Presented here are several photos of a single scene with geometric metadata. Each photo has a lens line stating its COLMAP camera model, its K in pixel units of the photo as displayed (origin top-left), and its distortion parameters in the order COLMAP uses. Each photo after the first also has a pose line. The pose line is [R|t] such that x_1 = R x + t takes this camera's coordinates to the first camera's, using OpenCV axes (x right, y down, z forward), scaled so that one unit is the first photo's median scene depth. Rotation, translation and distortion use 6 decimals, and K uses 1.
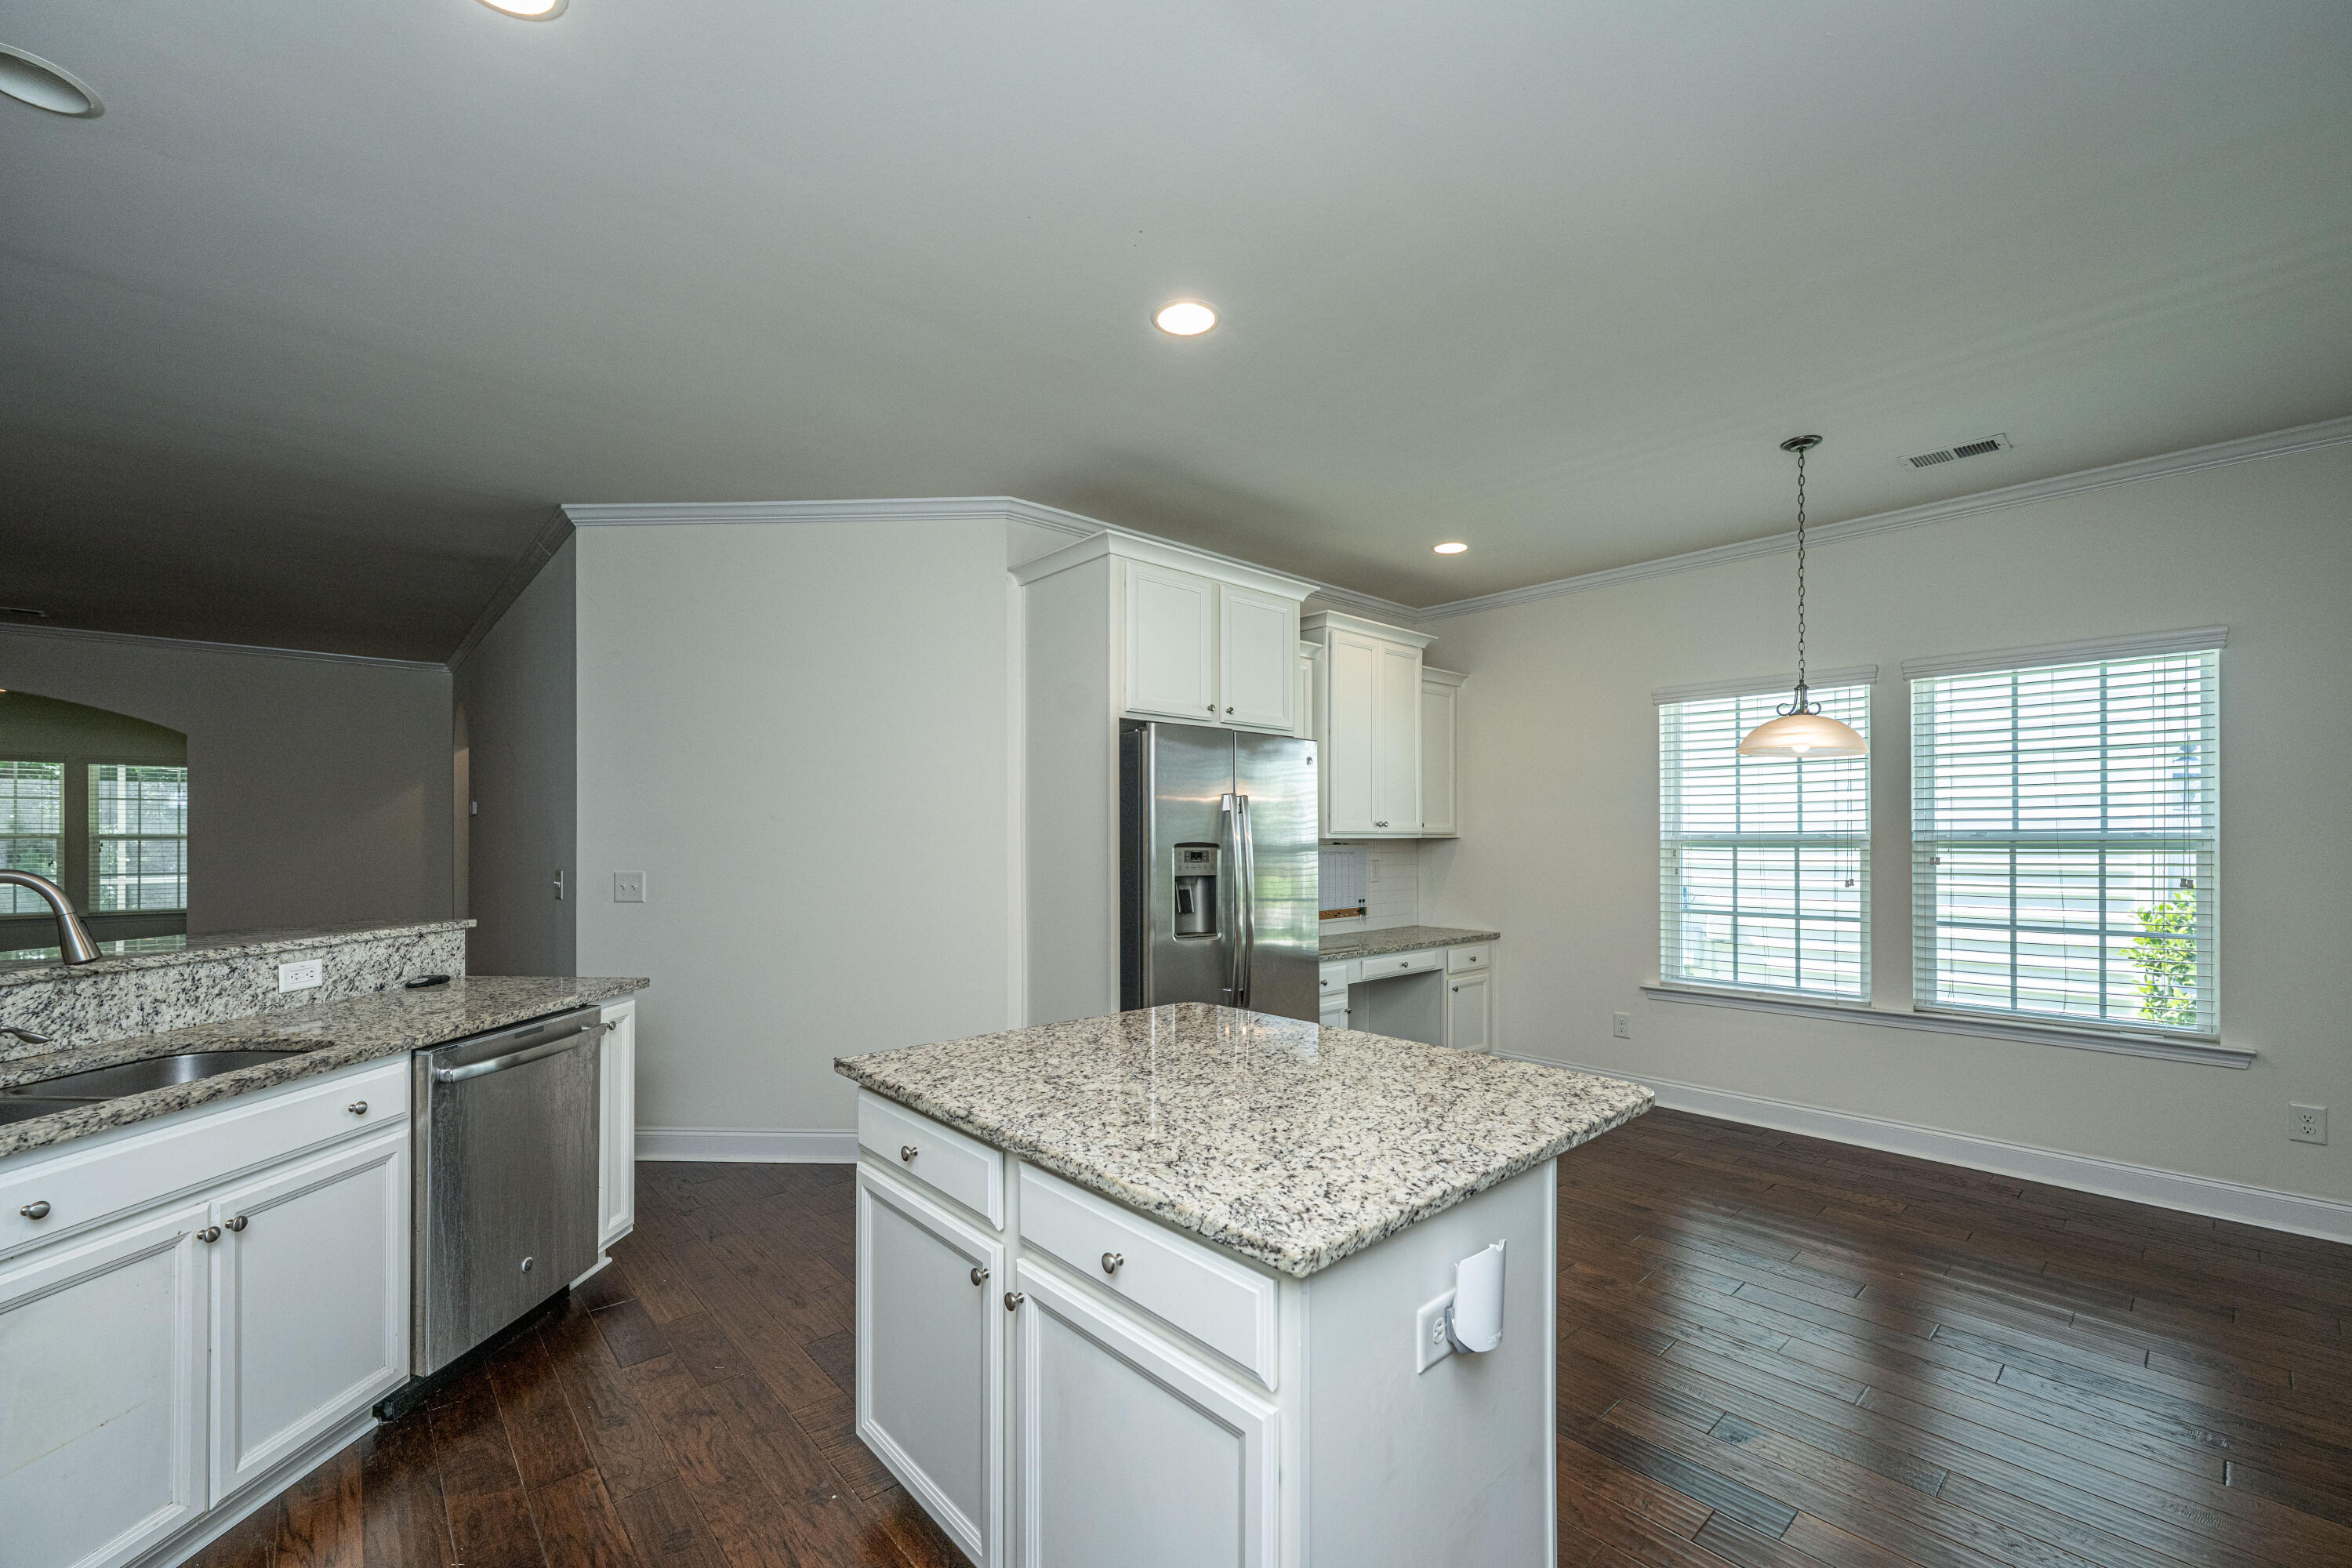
lens RADIAL K [[952.0, 0, 1189.8], [0, 952.0, 832.0], [0, 0, 1]] dist [0.000517, -0.000256]
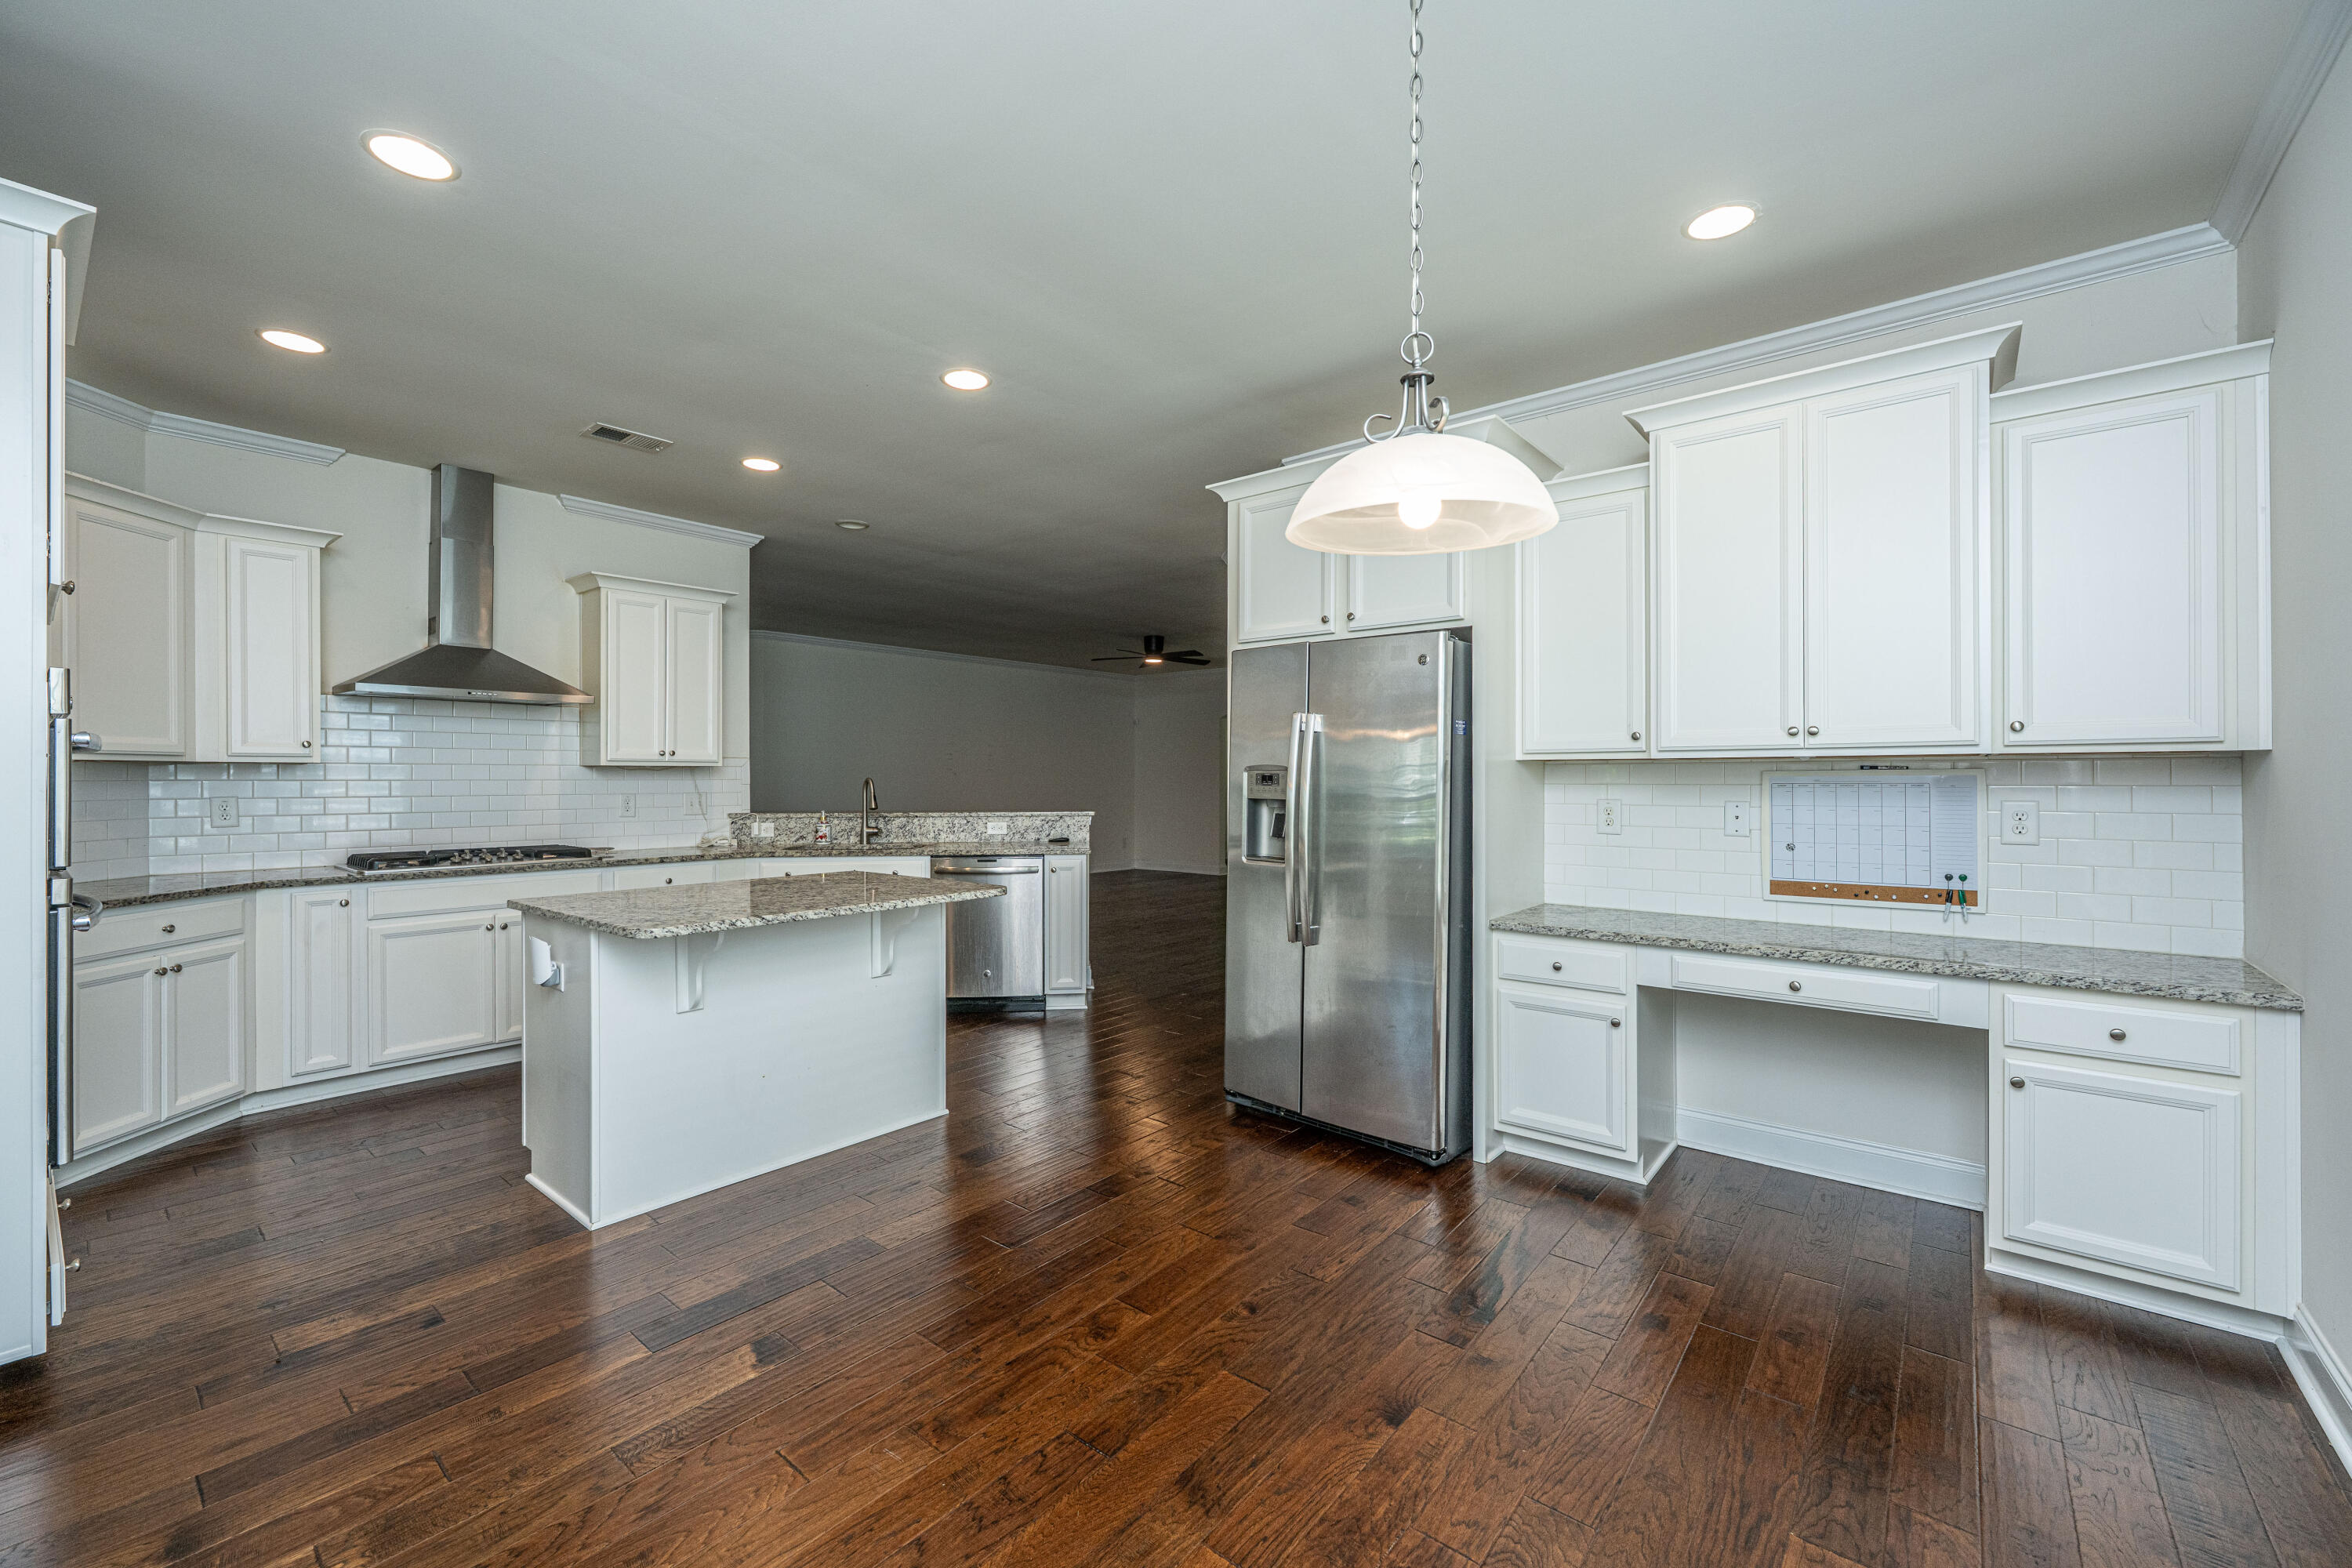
lens RADIAL K [[952.0, 0, 1176.0], [0, 952.0, 778.4], [0, 0, 1]] dist [0.000517, -0.000256]
pose [[0.141717, -0.000424, -0.989907, 0.997562], [0.006494, 0.999979, 0.000502, 0.023999], [0.989886, -0.006500, 0.141717, 0.794421]]
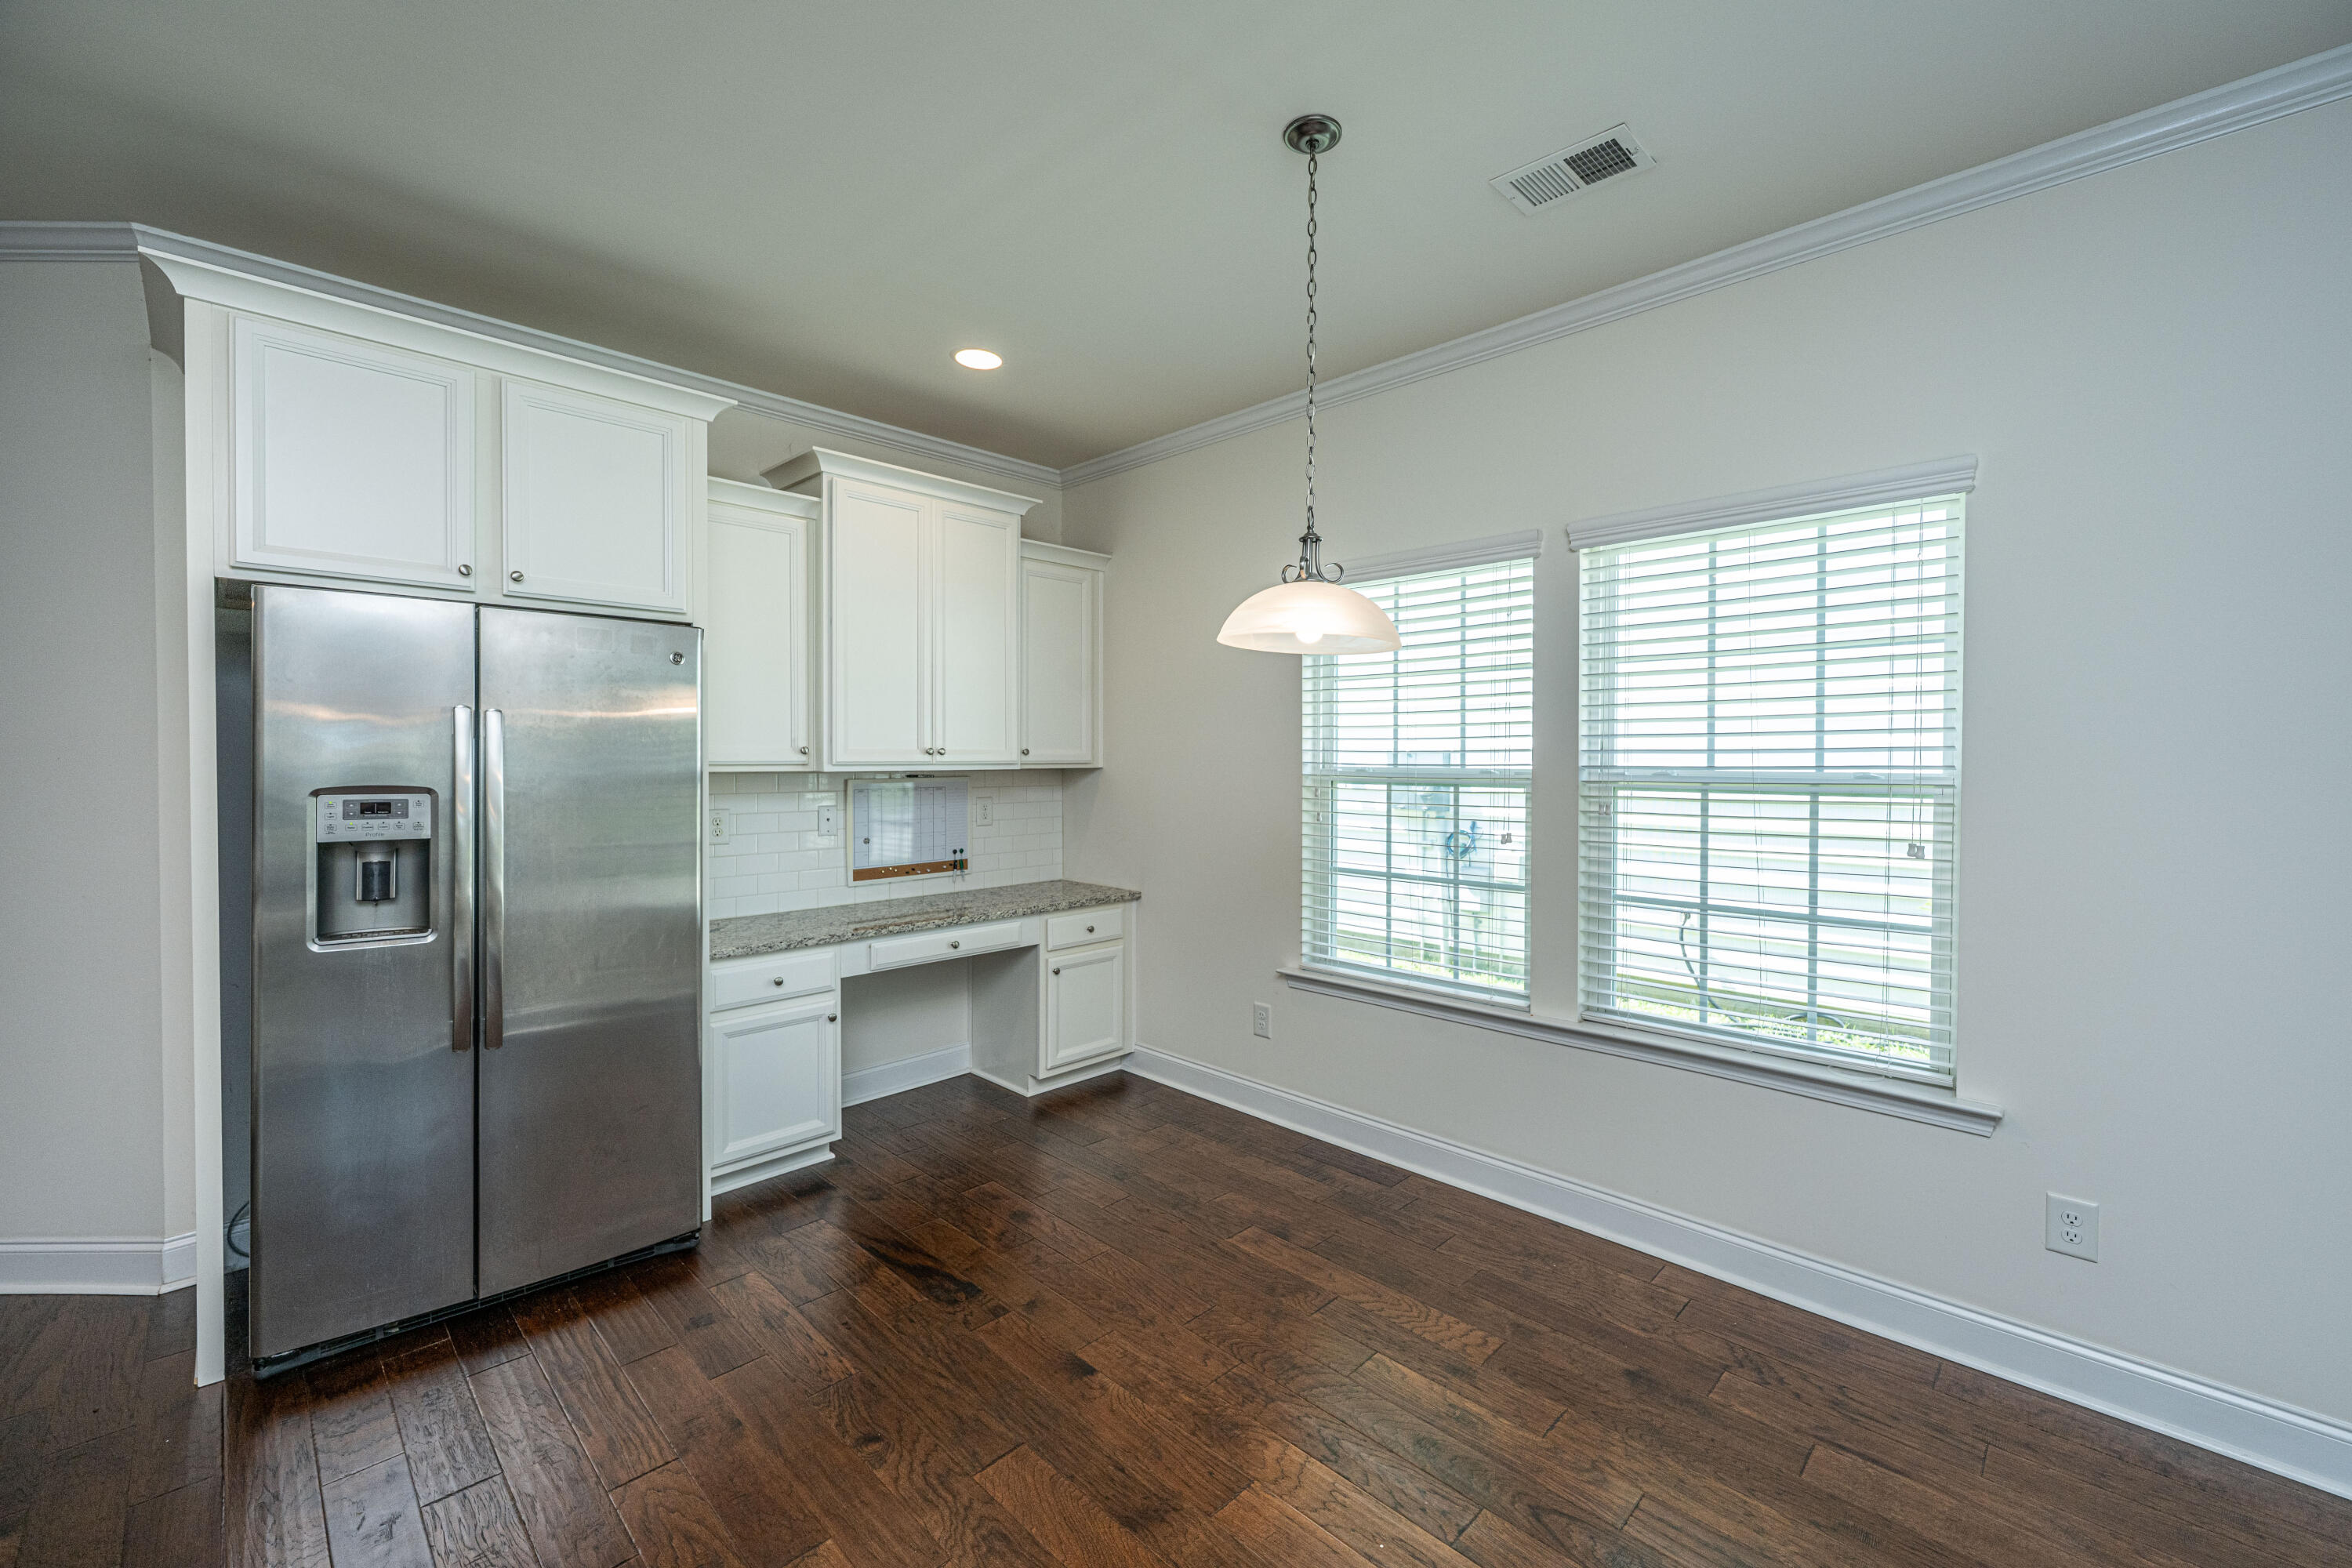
lens RADIAL K [[952.0, 0, 1184.3], [0, 952.0, 765.2], [0, 0, 1]] dist [0.000517, -0.000256]
pose [[0.998201, 0.002336, 0.059915, 0.494606], [-0.003317, 0.999862, 0.016278, -0.014404], [-0.059868, -0.016447, 0.998071, 0.368560]]
